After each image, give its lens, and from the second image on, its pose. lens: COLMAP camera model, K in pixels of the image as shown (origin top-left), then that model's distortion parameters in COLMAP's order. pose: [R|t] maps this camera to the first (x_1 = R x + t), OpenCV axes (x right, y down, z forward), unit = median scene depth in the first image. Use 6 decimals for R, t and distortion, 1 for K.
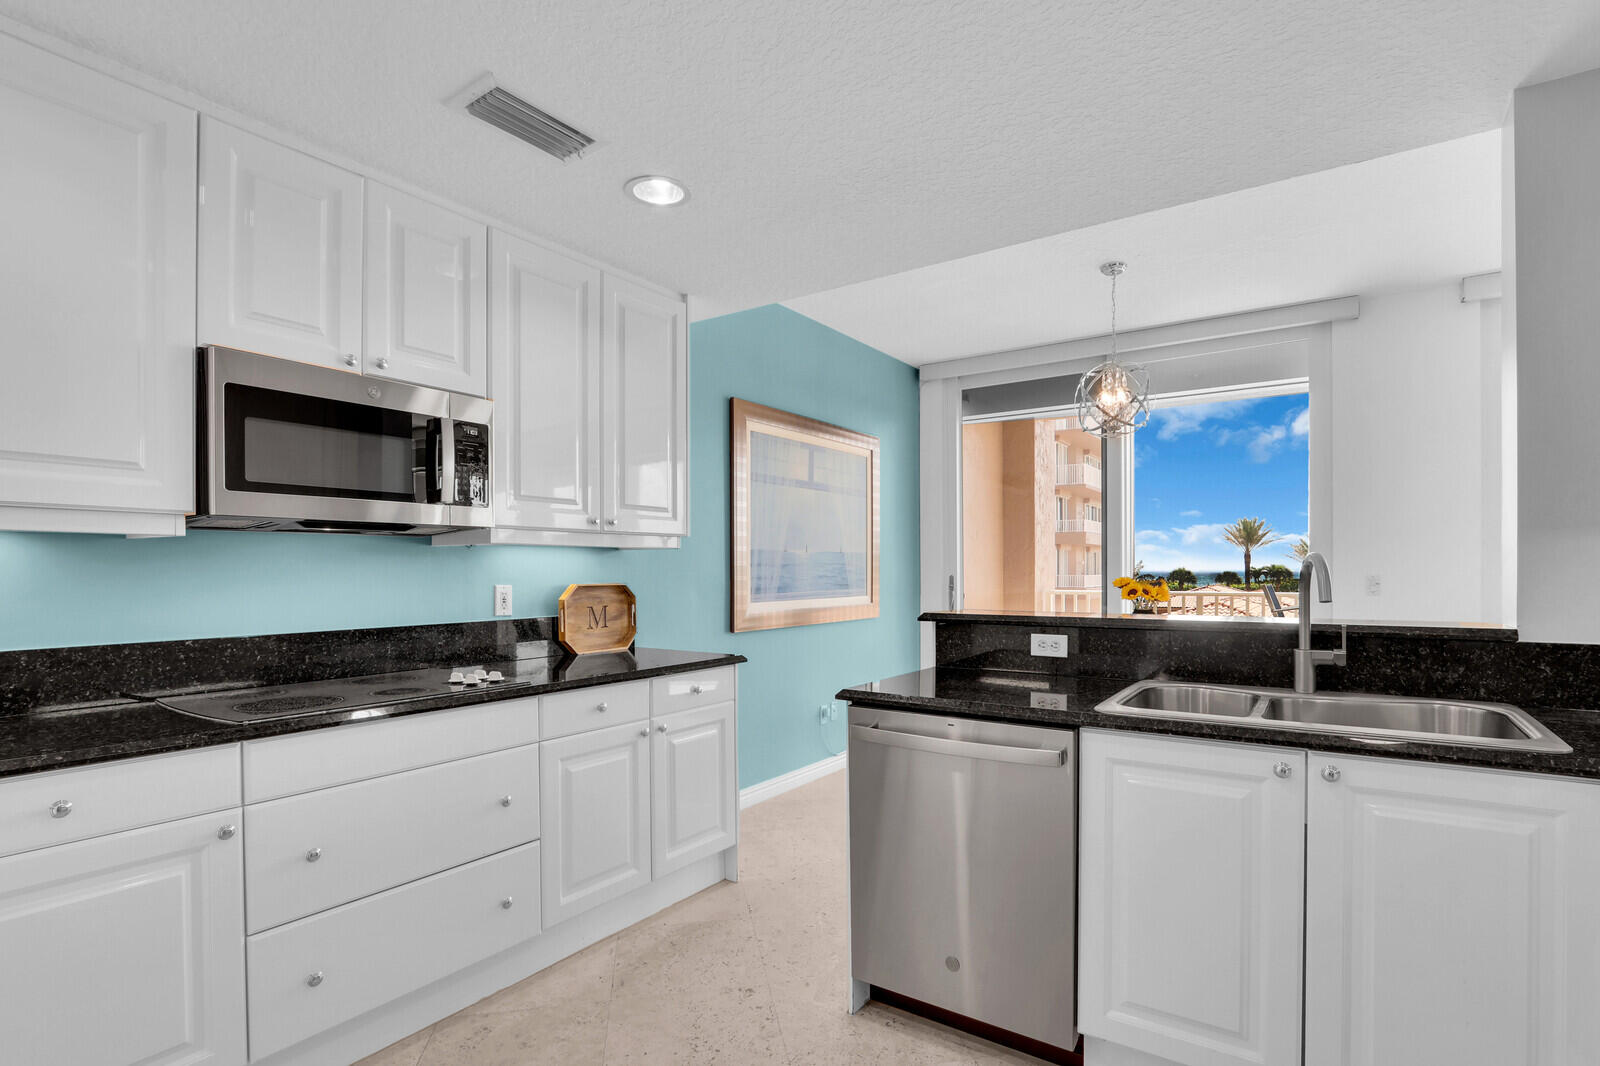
lens RADIAL K [[777.3, 0, 812.7], [0, 777.3, 578.5], [0, 0, 1]] dist [-0.031087, -0.000349]
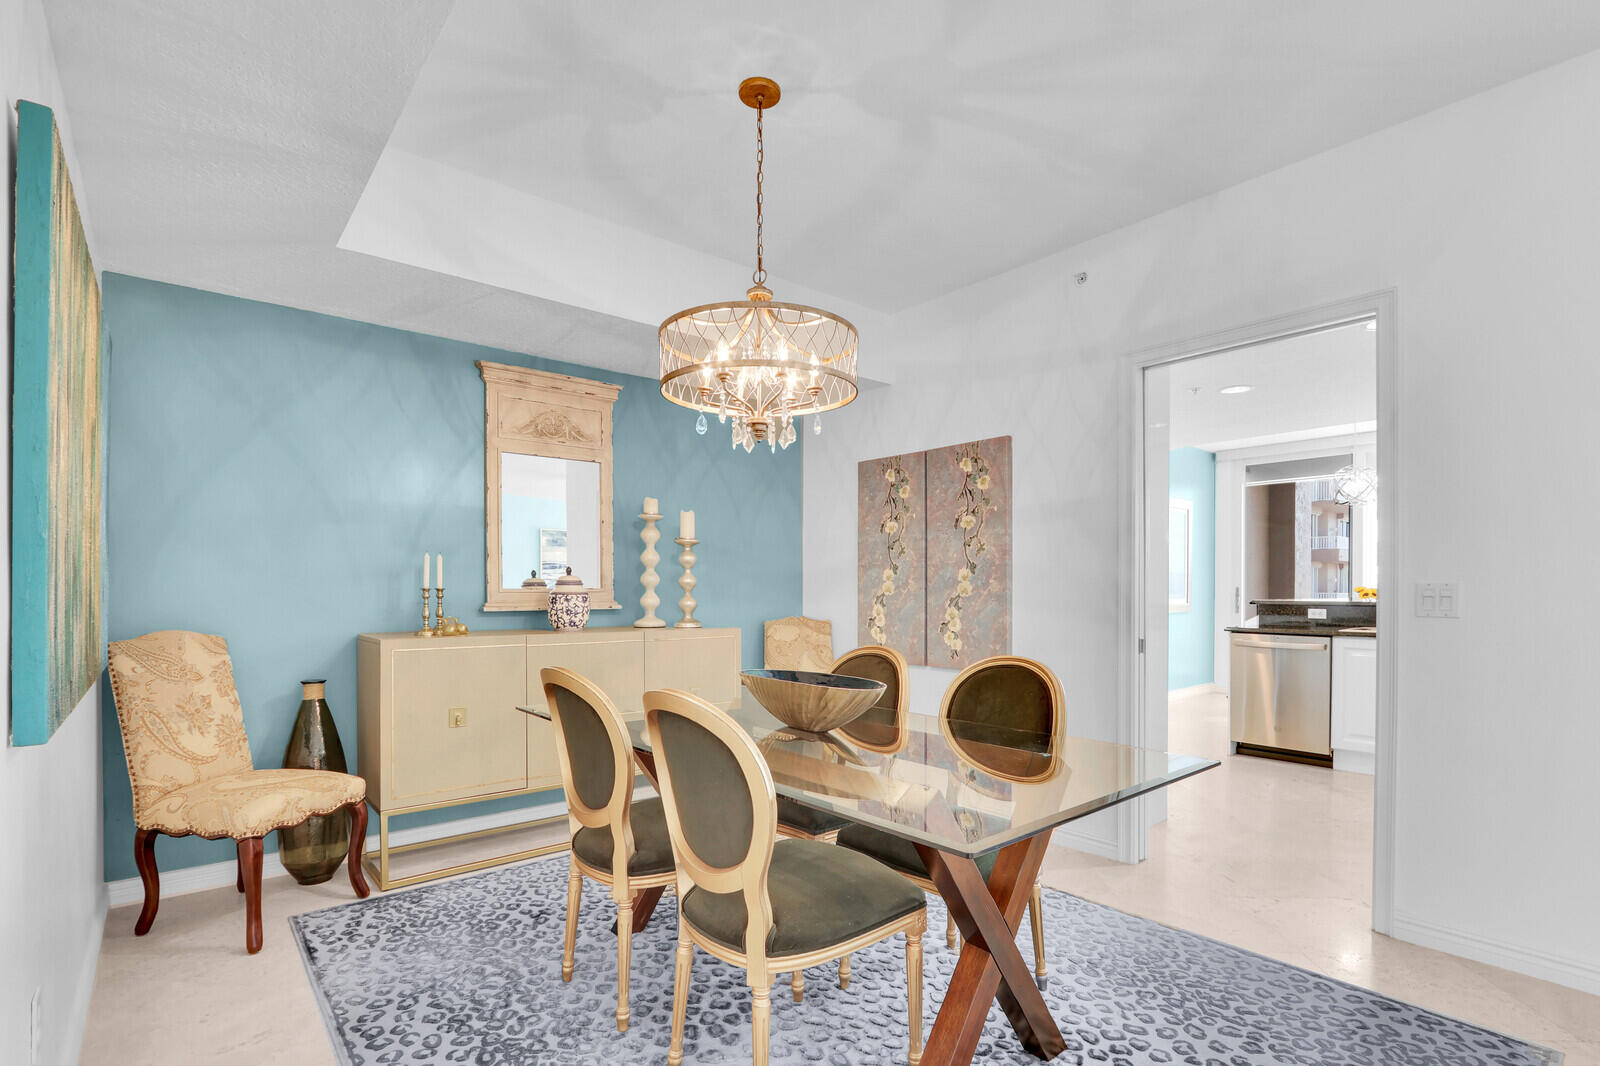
lens RADIAL K [[763.0, 0, 815.0], [0, 763.0, 573.5], [0, 0, 1]] dist [-0.005029, -0.000245]
pose [[0.965137, 0.014078, -0.261367, -0.571022], [-0.019427, 0.999651, -0.017891, 0.035200], [0.261024, 0.022345, 0.965074, -1.653350]]
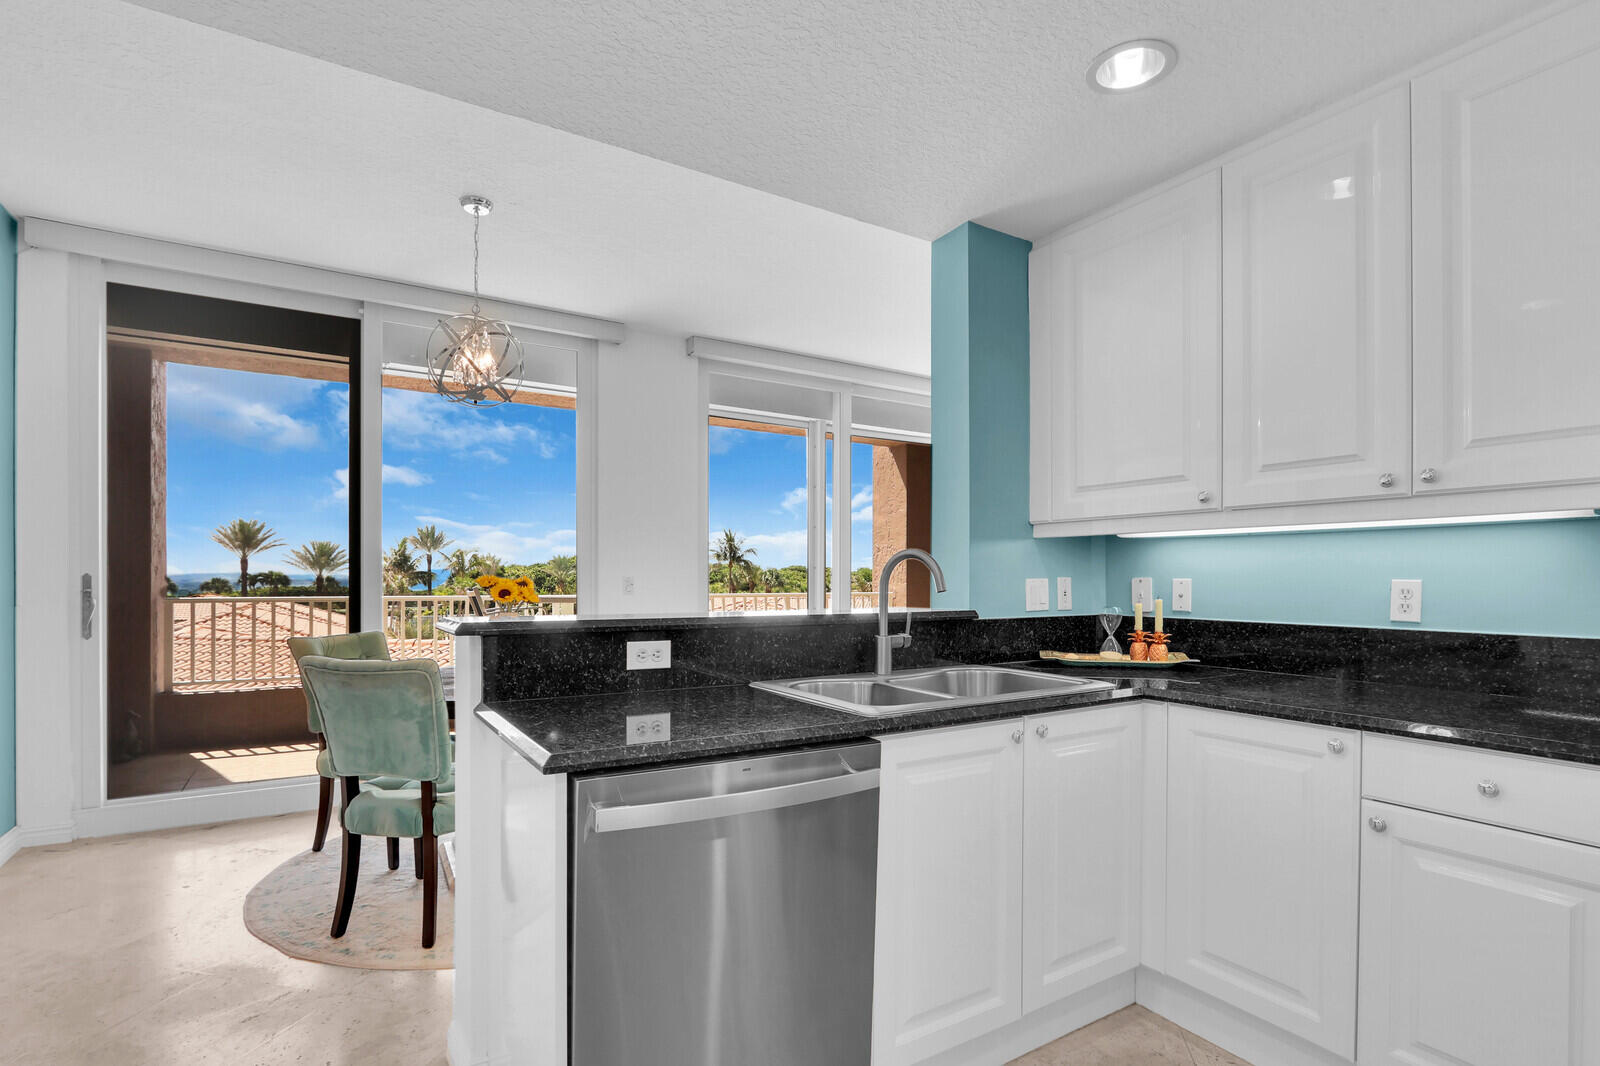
lens RADIAL K [[777.3, 0, 812.7], [0, 777.3, 578.5], [0, 0, 1]] dist [-0.031087, -0.000349]
pose [[0.393404, 0.004633, 0.919354, -0.370327], [0.003403, 0.999973, -0.006496, 0.013343], [-0.919359, 0.005684, 0.393378, 0.536384]]
